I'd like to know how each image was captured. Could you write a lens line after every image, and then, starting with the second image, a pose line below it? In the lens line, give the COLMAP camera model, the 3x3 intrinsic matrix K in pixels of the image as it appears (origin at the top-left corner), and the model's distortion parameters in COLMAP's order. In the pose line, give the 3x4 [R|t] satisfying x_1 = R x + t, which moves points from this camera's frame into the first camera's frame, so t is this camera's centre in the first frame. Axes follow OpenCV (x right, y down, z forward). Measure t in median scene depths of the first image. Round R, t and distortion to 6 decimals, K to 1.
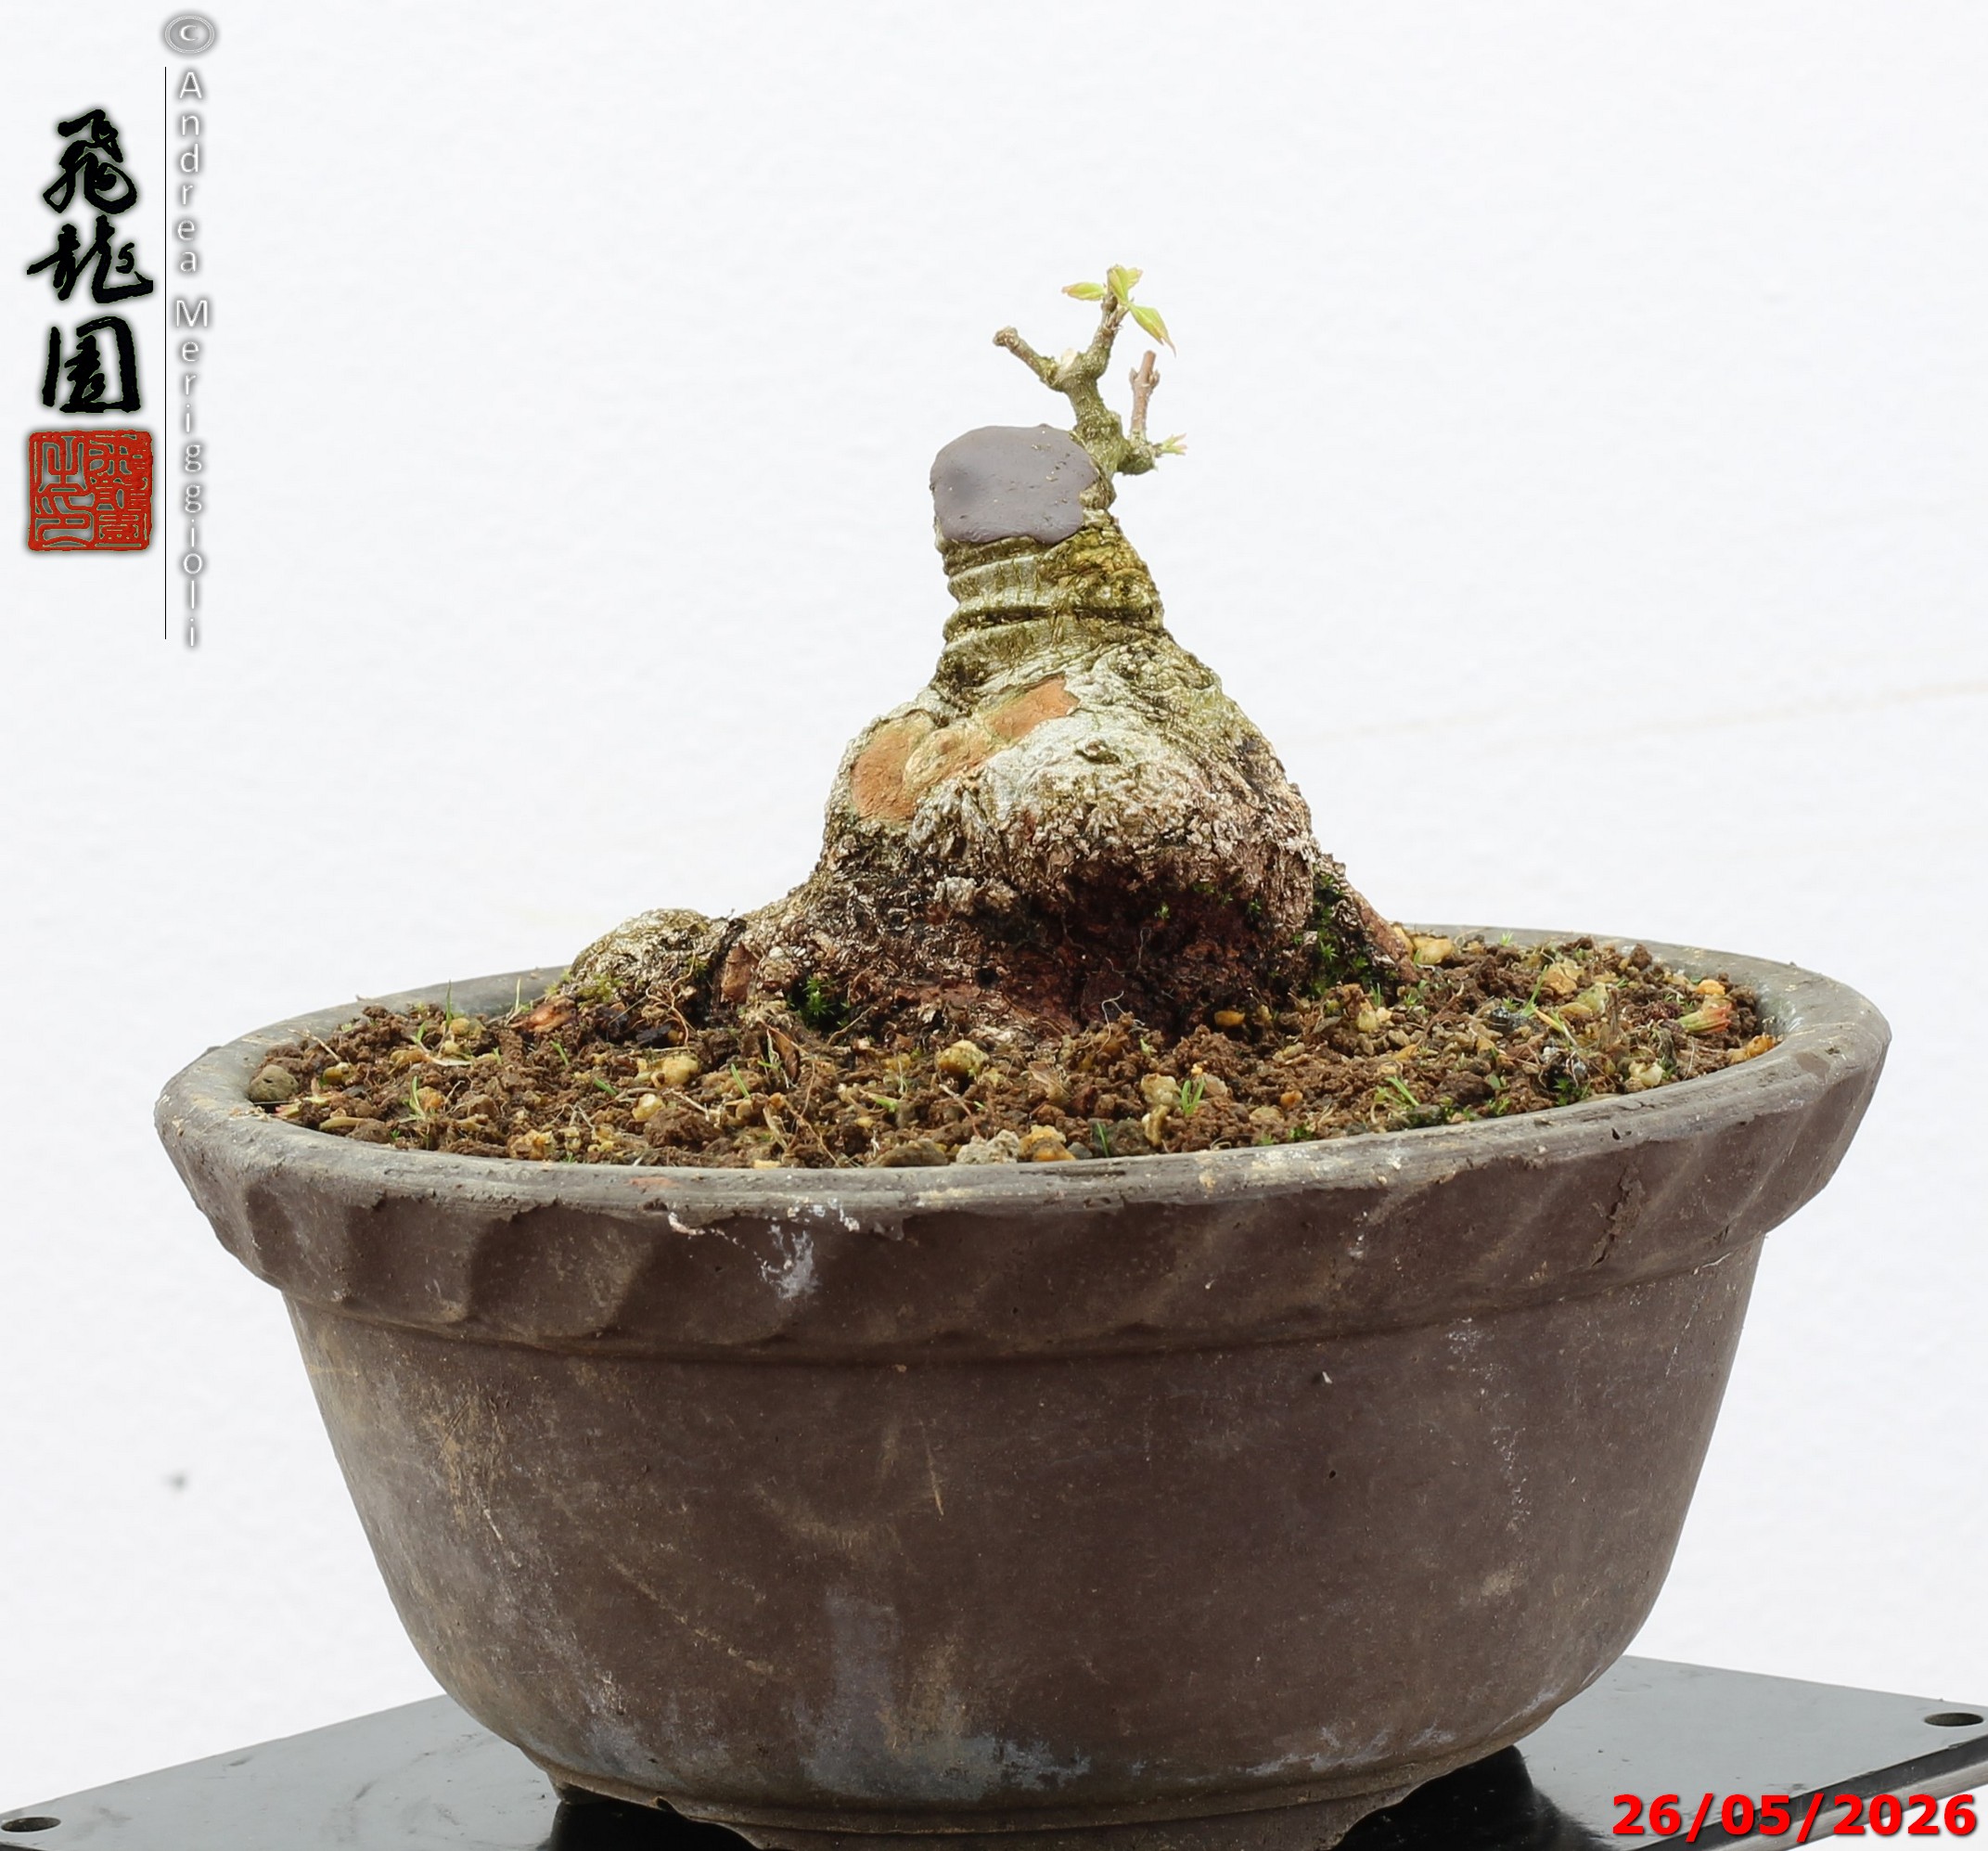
lens RADIAL K [[9179.7, 0, 997.6], [0, 9179.7, 920.5], [0, 0, 1]] dist [-0.149325, 0.000000]
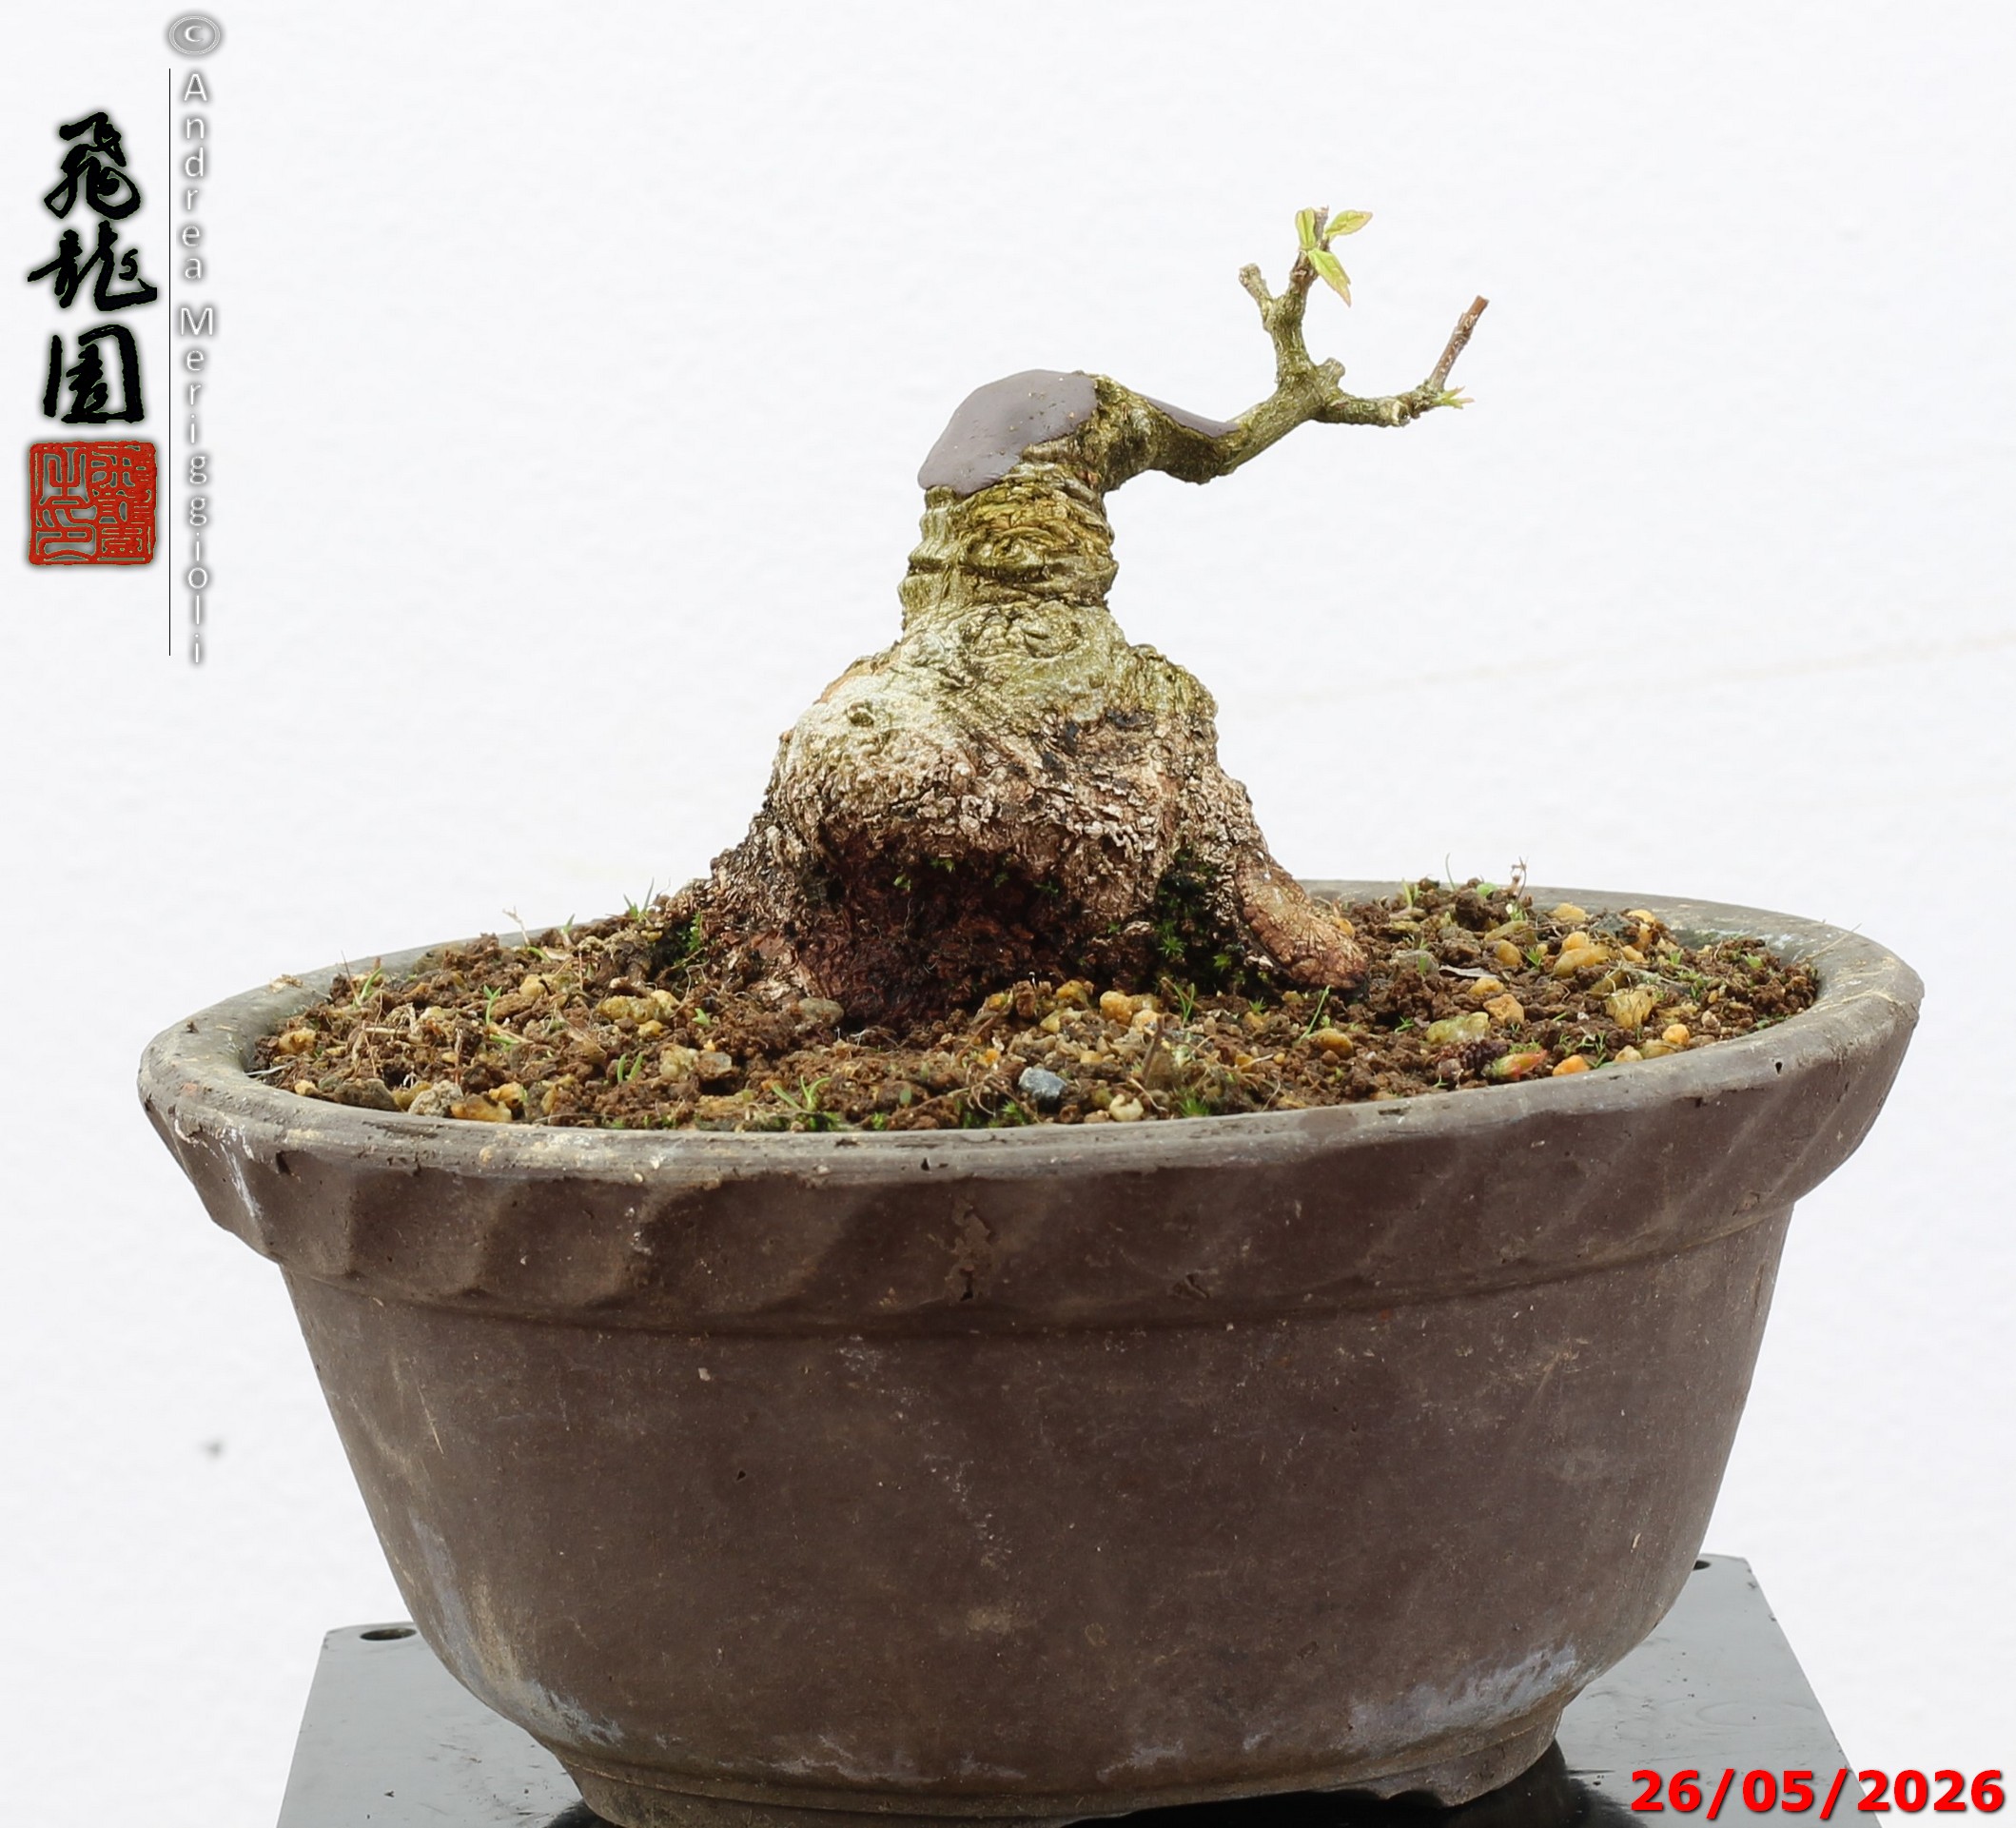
lens RADIAL K [[9221.5, 0, 1002.9], [0, 9221.5, 918.2], [0, 0, 1]] dist [-0.104233, 0.000000]
pose [[0.687519, 0.109802, -0.717817, 0.740423], [-0.078547, 0.993947, 0.076809, -0.074514], [0.721906, 0.003575, 0.691982, 0.338583]]
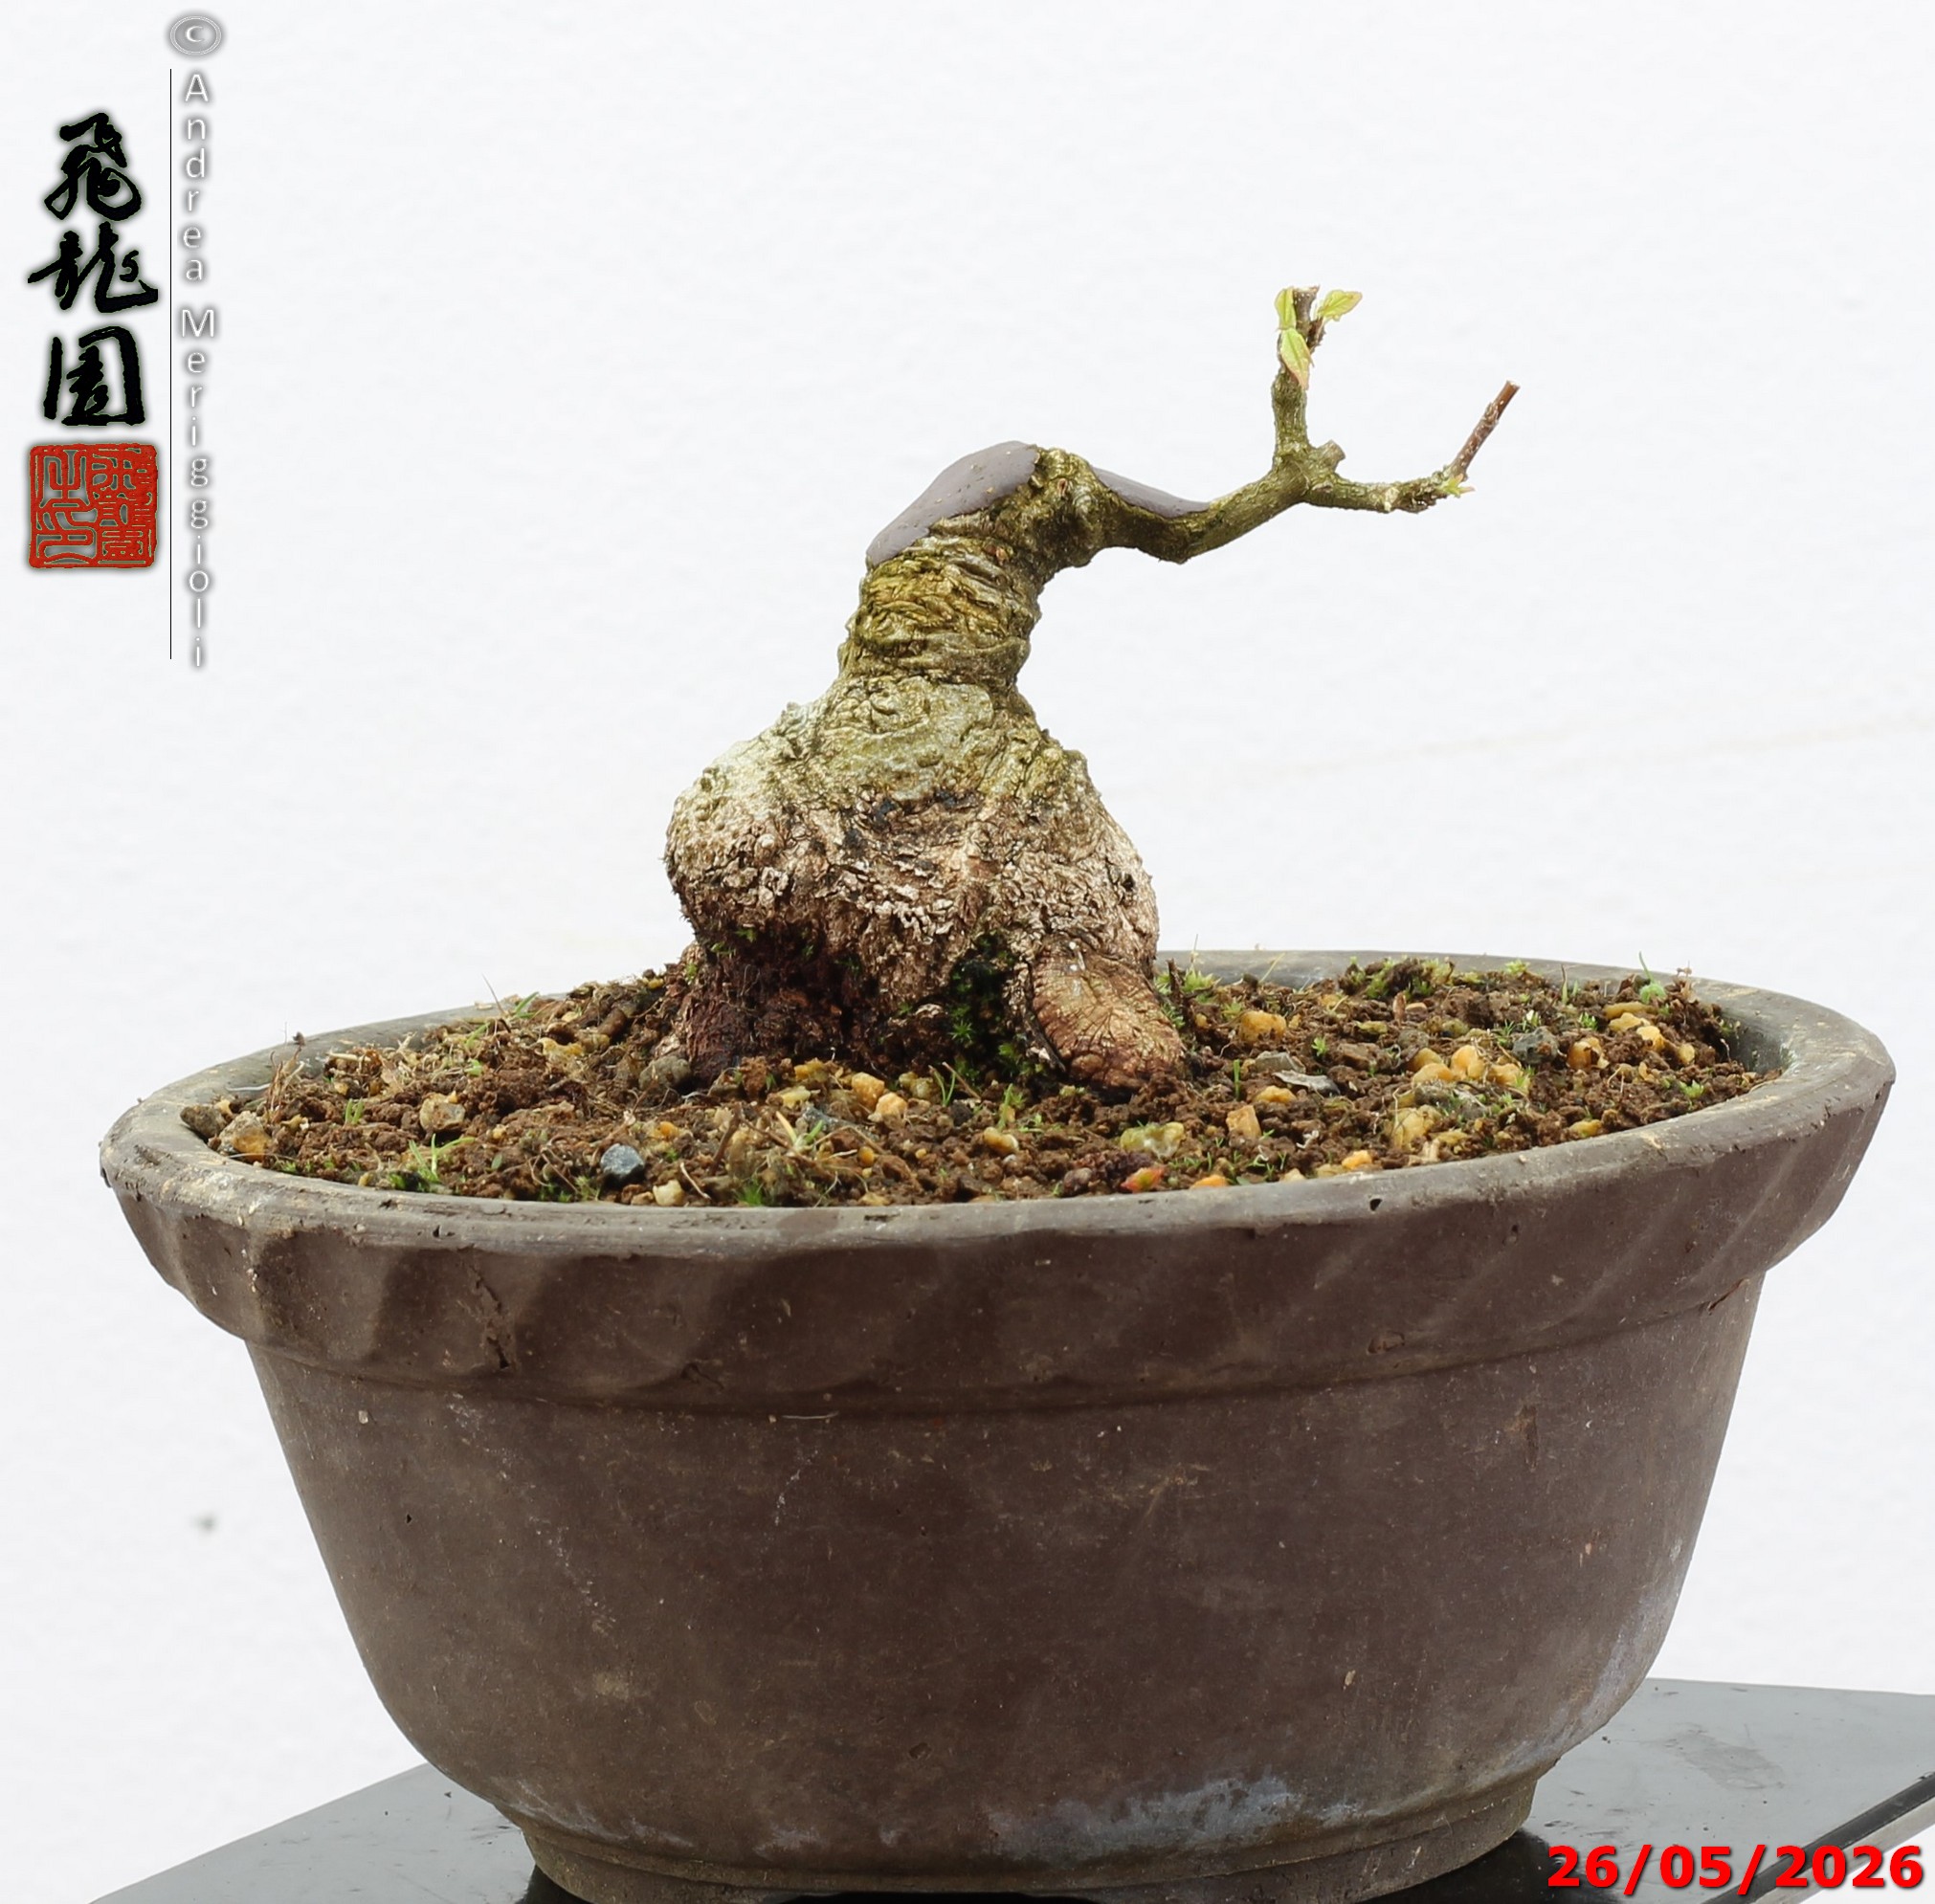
lens RADIAL K [[9153.5, 0, 968.7], [0, 9153.5, 954.3], [0, 0, 1]] dist [-0.158521, 0.000000]
pose [[0.242612, 0.158434, -0.957099, 0.976231], [-0.089586, 0.986018, 0.140512, -0.142559], [0.965978, 0.051653, 0.253413, 0.793259]]
